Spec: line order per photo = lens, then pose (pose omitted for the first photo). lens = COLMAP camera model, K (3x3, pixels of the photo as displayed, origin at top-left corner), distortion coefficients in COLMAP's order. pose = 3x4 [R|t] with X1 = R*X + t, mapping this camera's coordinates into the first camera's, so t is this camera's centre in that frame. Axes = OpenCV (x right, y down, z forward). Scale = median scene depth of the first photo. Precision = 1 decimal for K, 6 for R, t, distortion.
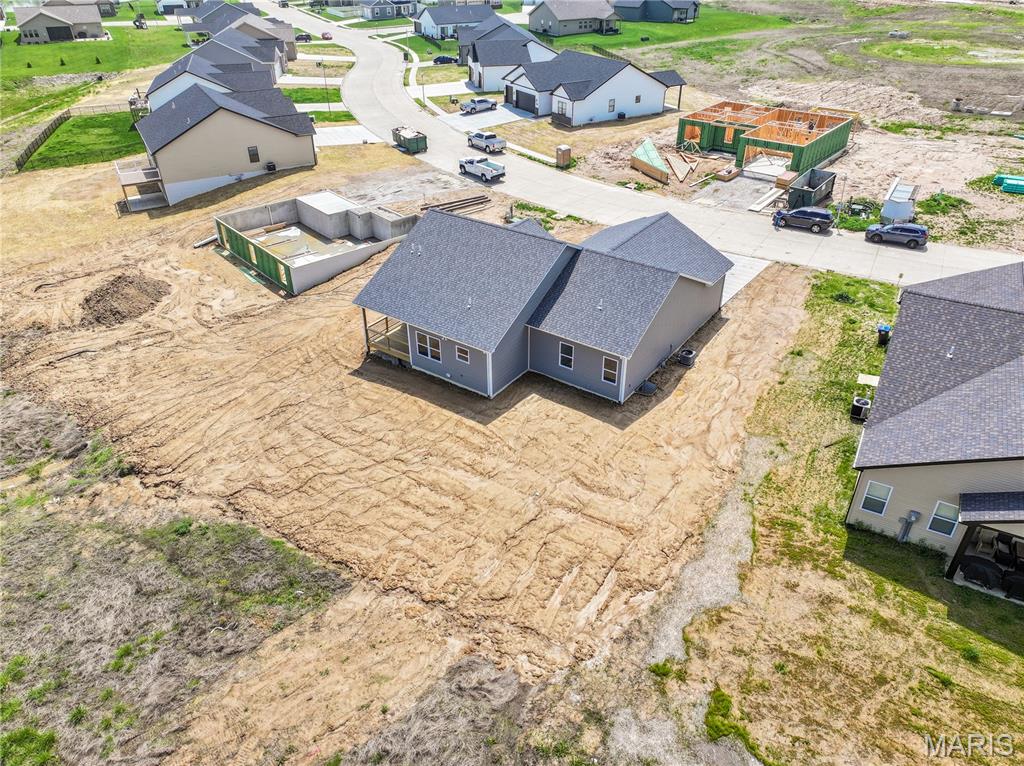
lens RADIAL K [[708.9, 0, 512.0], [0, 708.9, 383.0], [0, 0, 1]] dist [0.004840, 0.007832]
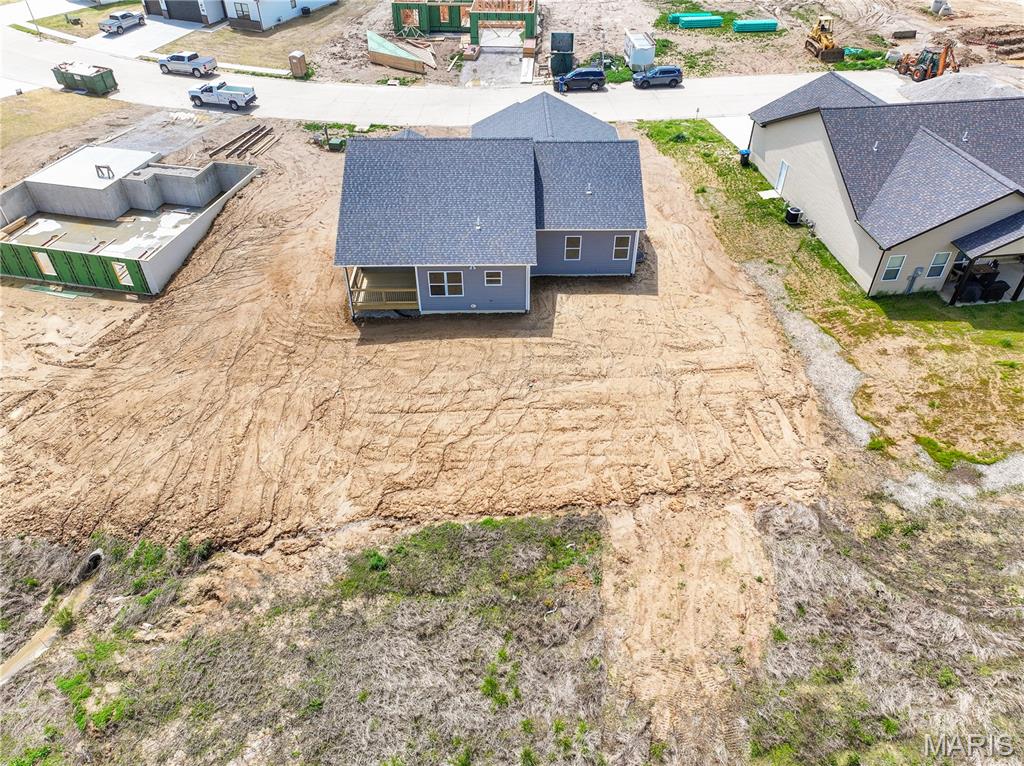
lens RADIAL K [[708.9, 0, 512.0], [0, 708.9, 383.0], [0, 0, 1]] dist [0.004840, 0.007832]
pose [[0.810743, -0.378125, 0.446897, -0.507771], [0.316463, 0.925335, 0.208822, -0.096602], [-0.492490, -0.027874, 0.869872, 0.149072]]
